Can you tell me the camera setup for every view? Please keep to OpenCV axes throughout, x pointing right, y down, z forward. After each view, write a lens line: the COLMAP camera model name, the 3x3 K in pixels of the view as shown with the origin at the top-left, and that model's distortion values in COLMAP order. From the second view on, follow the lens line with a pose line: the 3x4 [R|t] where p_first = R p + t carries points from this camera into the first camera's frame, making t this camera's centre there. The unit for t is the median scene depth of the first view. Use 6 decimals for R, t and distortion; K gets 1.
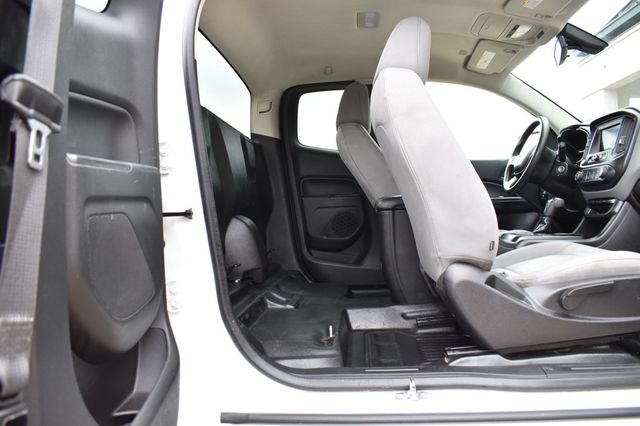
lens RADIAL K [[495.0, 0, 319.8], [0, 495.0, 209.7], [0, 0, 1]] dist [-0.100146, 0.016747]
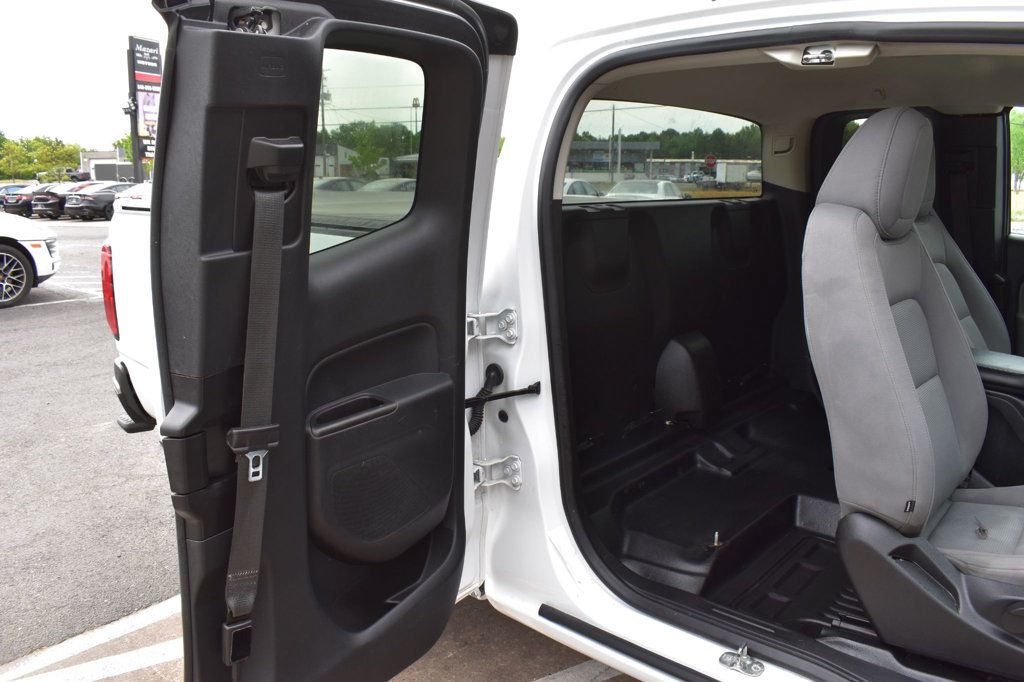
lens RADIAL K [[792.0, 0, 511.9], [0, 792.0, 338.7], [0, 0, 1]] dist [-0.100146, 0.016747]
pose [[0.796286, 0.153666, -0.585077, 0.496675], [-0.018752, 0.973003, 0.230029, -0.384908], [0.604629, -0.172198, 0.777671, -0.123842]]
